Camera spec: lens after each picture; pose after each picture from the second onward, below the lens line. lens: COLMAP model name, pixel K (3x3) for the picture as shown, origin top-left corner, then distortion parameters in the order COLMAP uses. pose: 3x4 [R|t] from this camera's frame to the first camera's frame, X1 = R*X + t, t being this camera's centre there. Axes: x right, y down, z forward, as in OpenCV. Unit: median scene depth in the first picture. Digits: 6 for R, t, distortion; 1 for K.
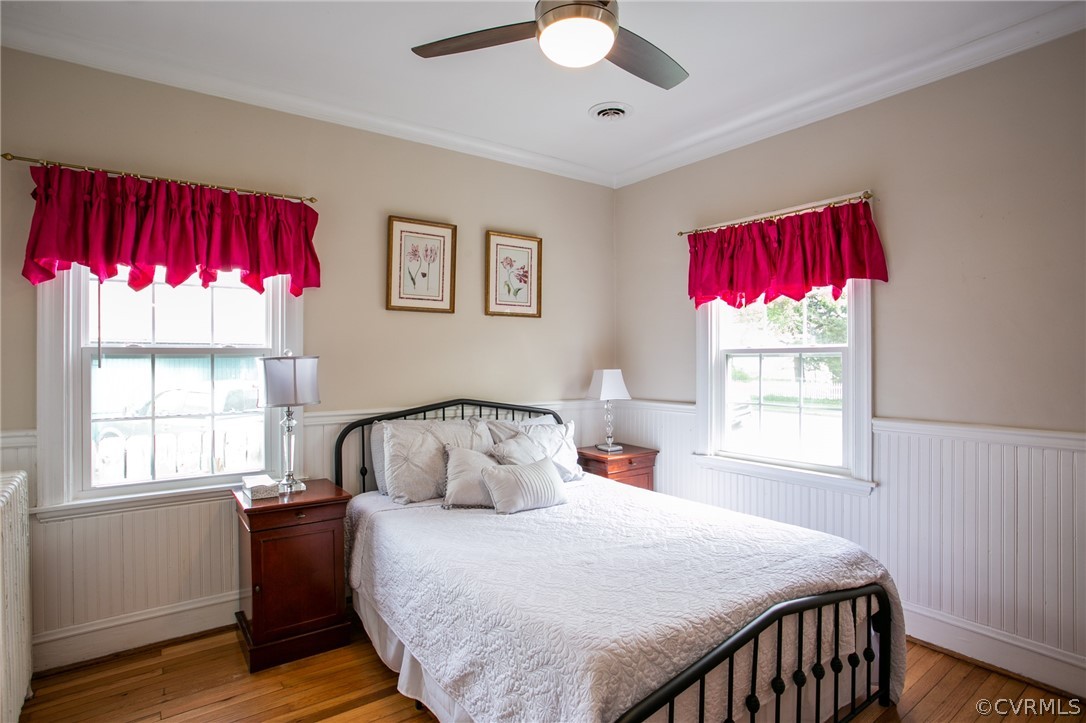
lens RADIAL K [[575.0, 0, 518.2], [0, 575.0, 355.2], [0, 0, 1]] dist [-0.048642, 0.001388]
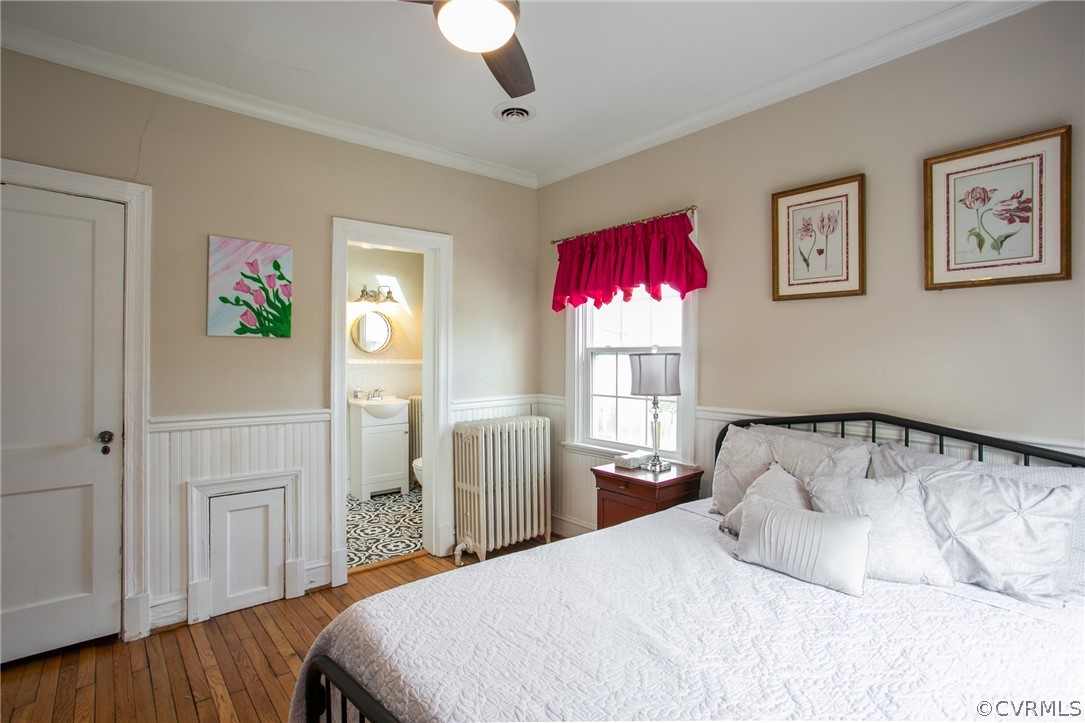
lens RADIAL K [[532.6, 0, 545.5], [0, 532.6, 353.8], [0, 0, 1]] dist [-0.039310, 0.005380]
pose [[0.075384, -0.002331, -0.997152, 0.530371], [-0.000334, 0.999997, -0.002363, 0.004378], [0.997155, 0.000512, 0.075383, 0.554737]]
